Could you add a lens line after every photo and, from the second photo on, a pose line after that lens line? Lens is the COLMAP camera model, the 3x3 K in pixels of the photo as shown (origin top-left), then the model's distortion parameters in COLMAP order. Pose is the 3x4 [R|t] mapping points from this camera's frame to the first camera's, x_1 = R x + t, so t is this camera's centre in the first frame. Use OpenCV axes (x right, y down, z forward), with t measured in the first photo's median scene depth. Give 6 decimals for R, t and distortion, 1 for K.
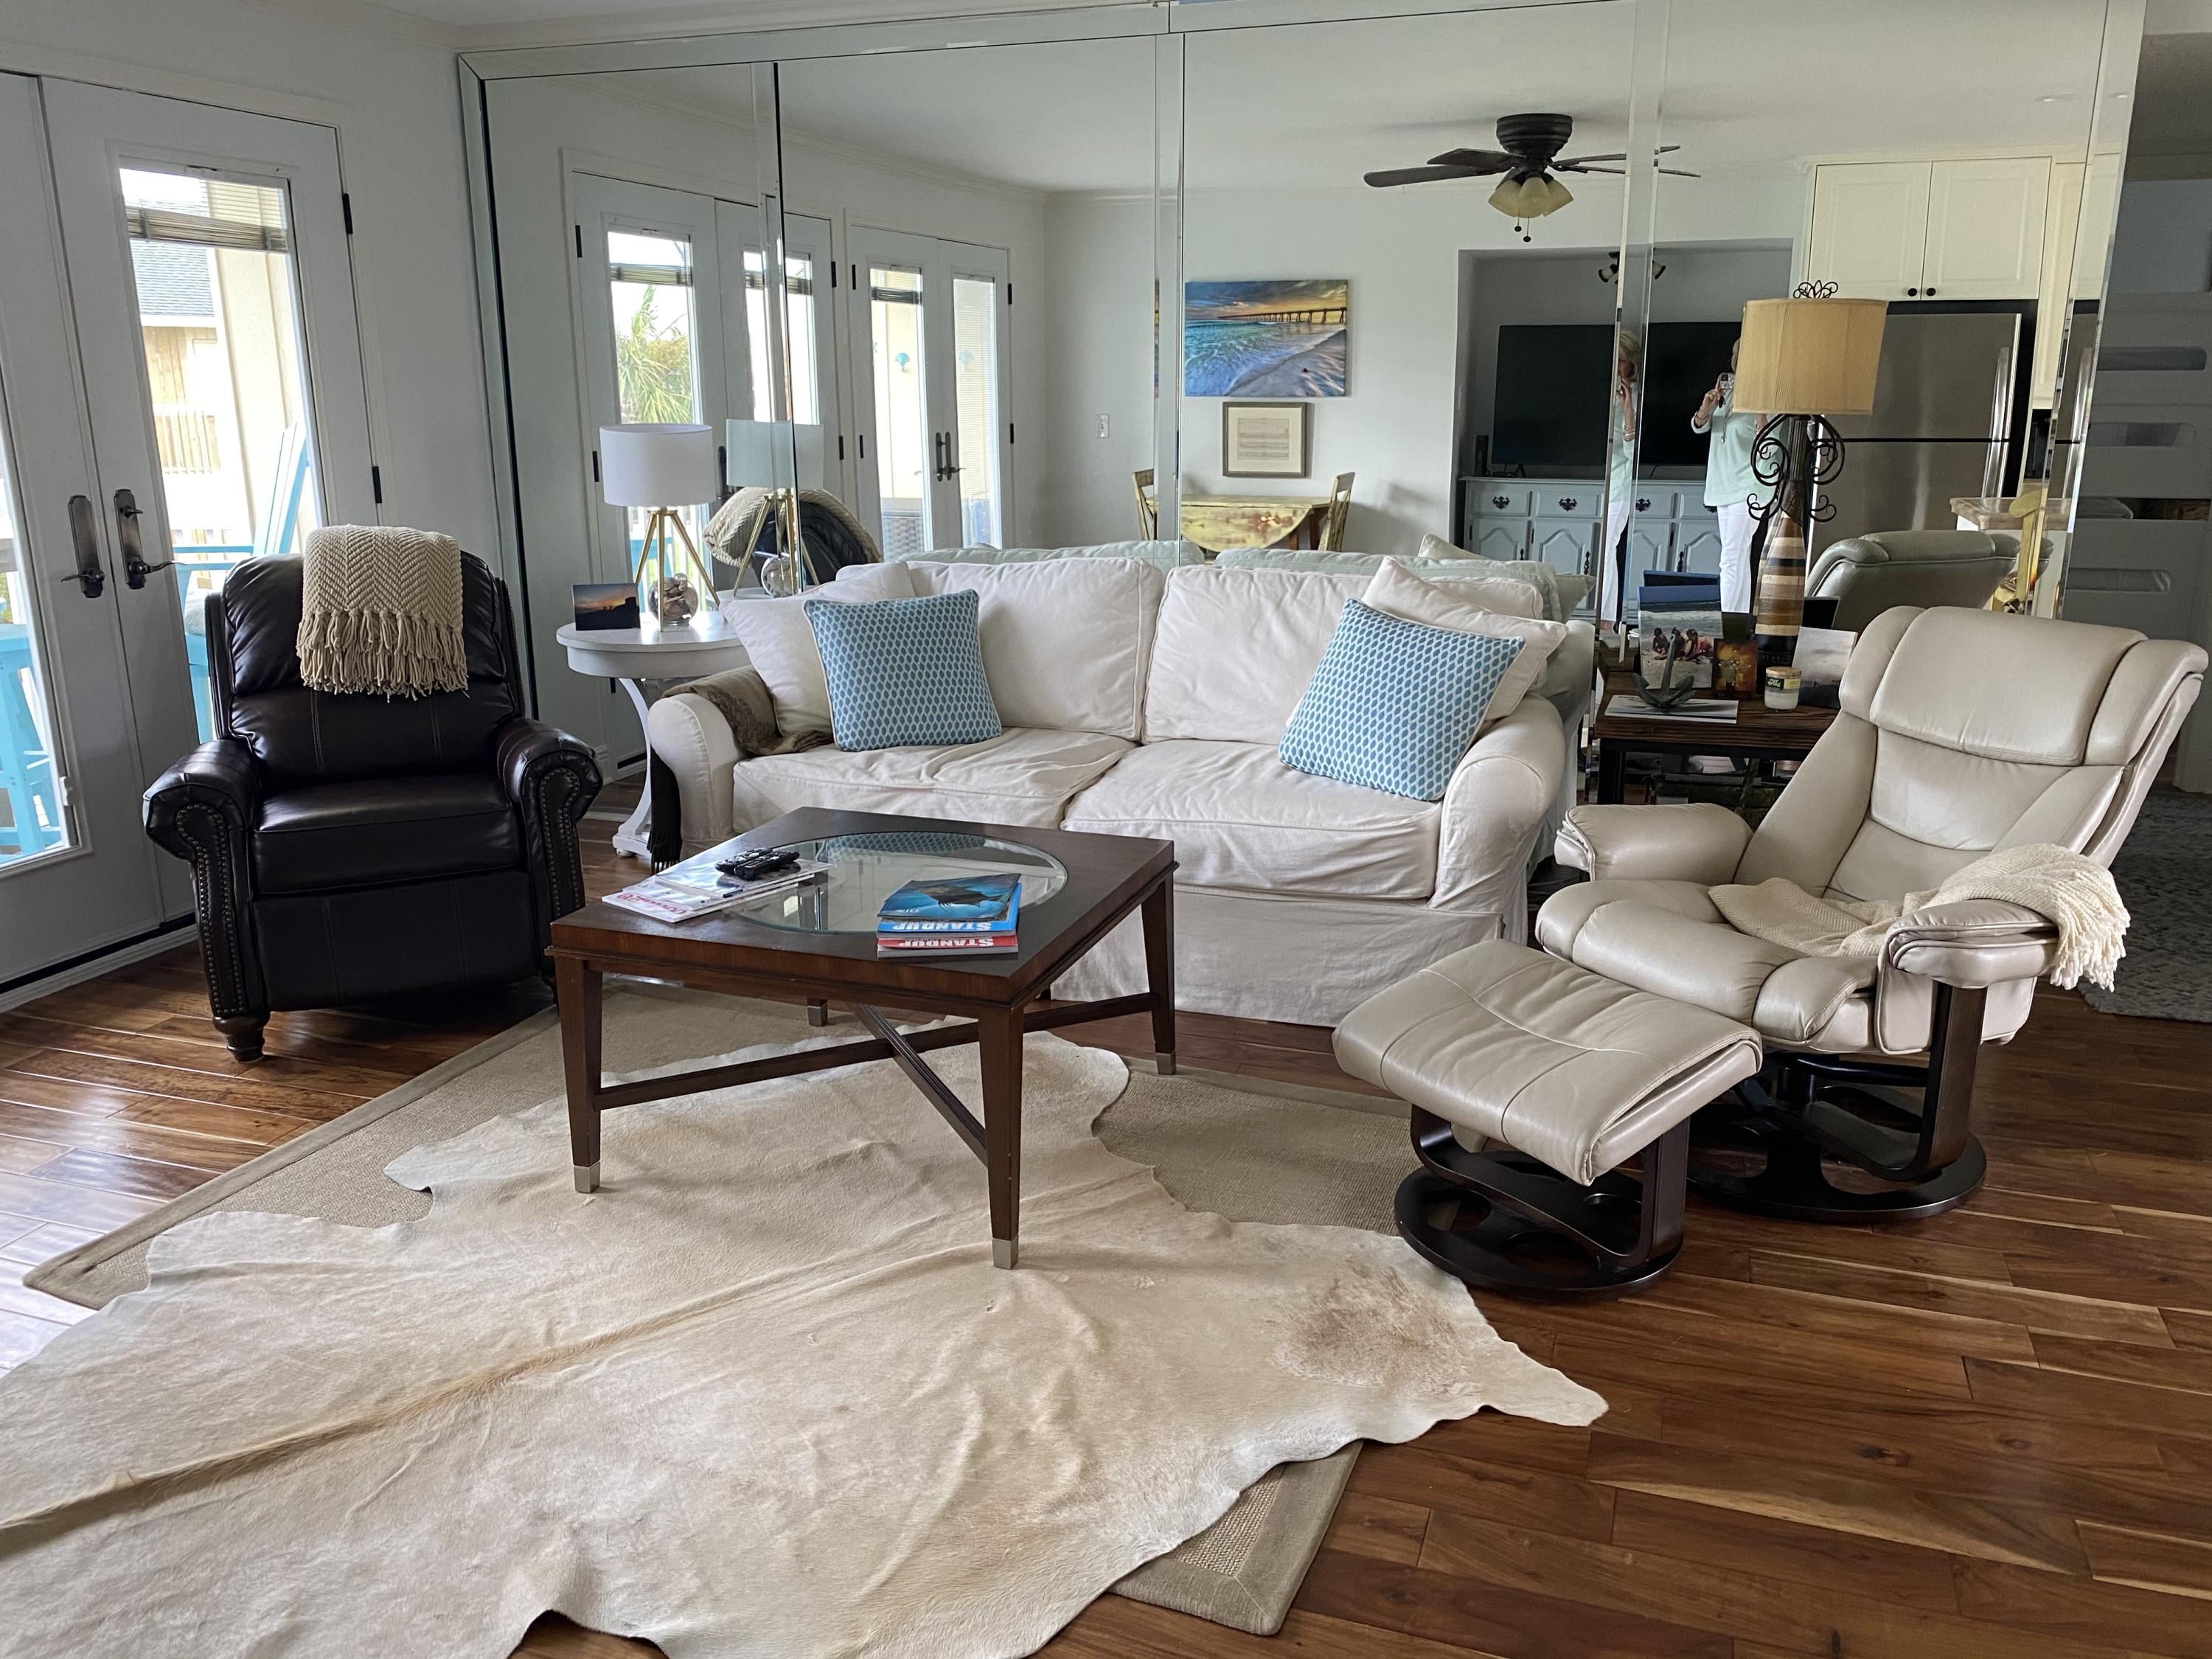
lens RADIAL K [[1725.7, 0, 1101.7], [0, 1725.7, 827.7], [0, 0, 1]] dist [0.012682, -0.015293]
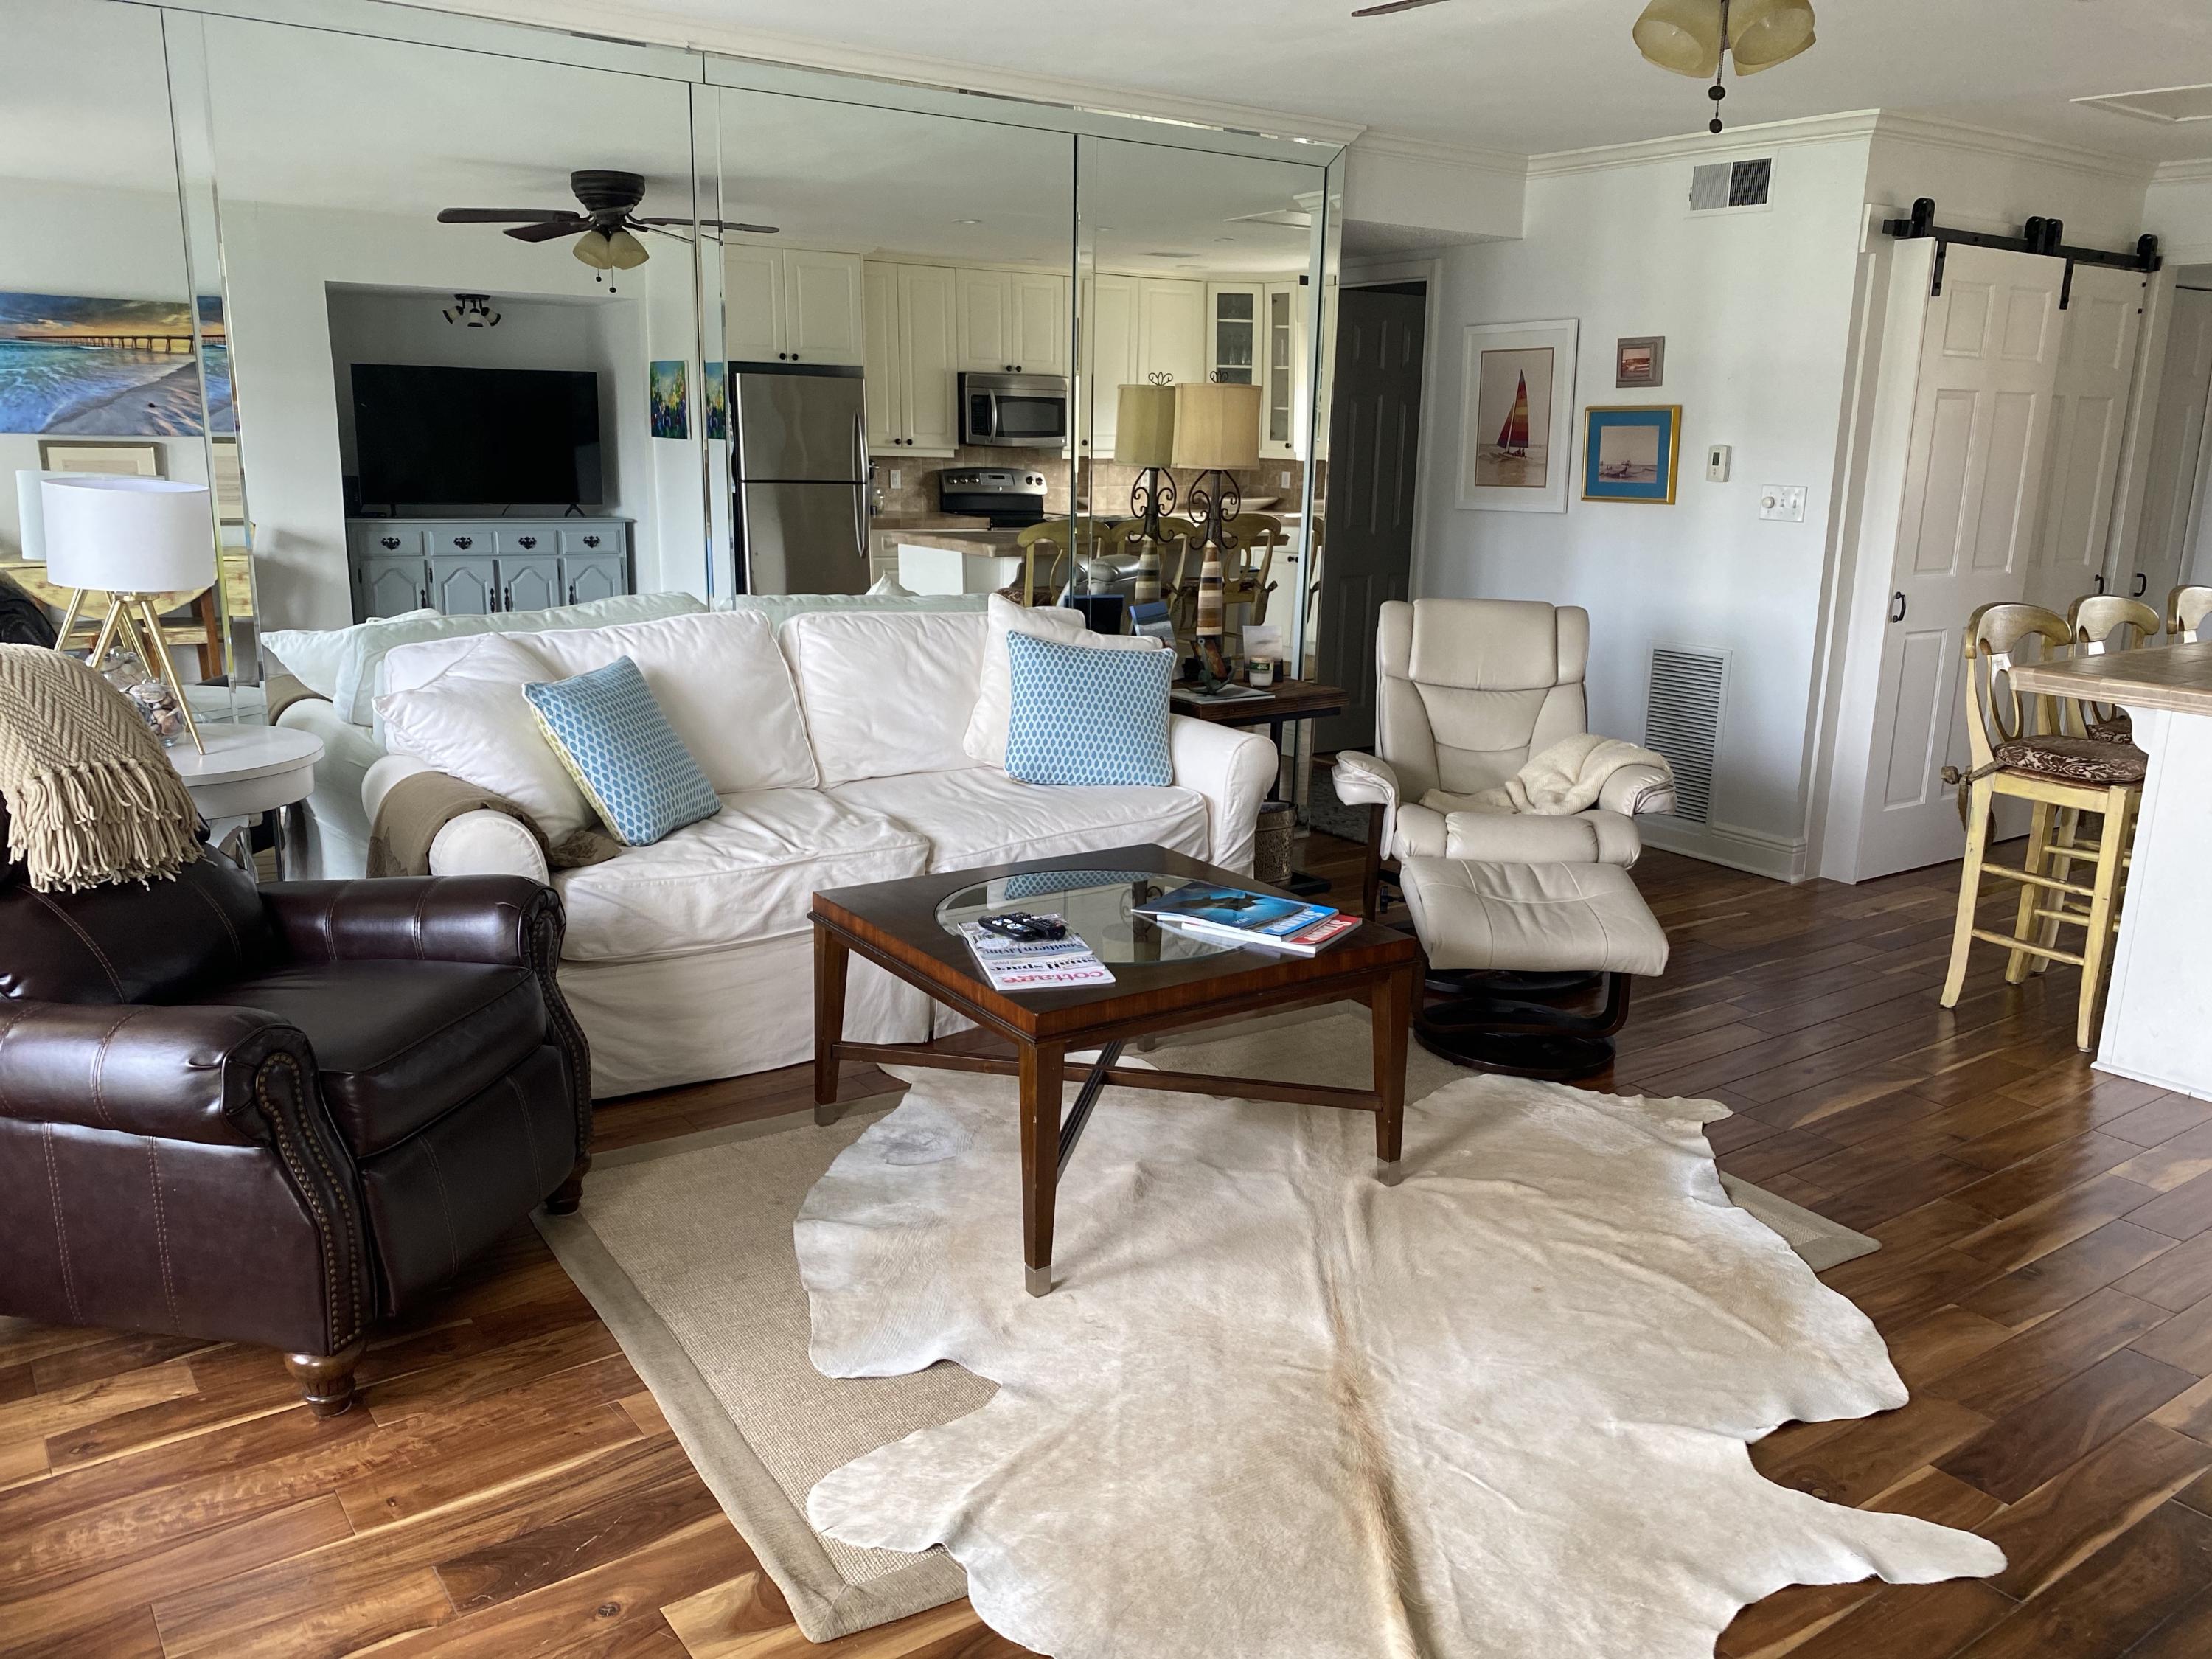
lens RADIAL K [[1725.7, 0, 1101.7], [0, 1725.7, 827.7], [0, 0, 1]] dist [0.012682, -0.015293]
pose [[0.577576, -0.170704, 0.798289, -0.348690], [0.185146, 0.979802, 0.075561, -0.037286], [-0.795064, 0.104158, 0.597515, 0.134753]]
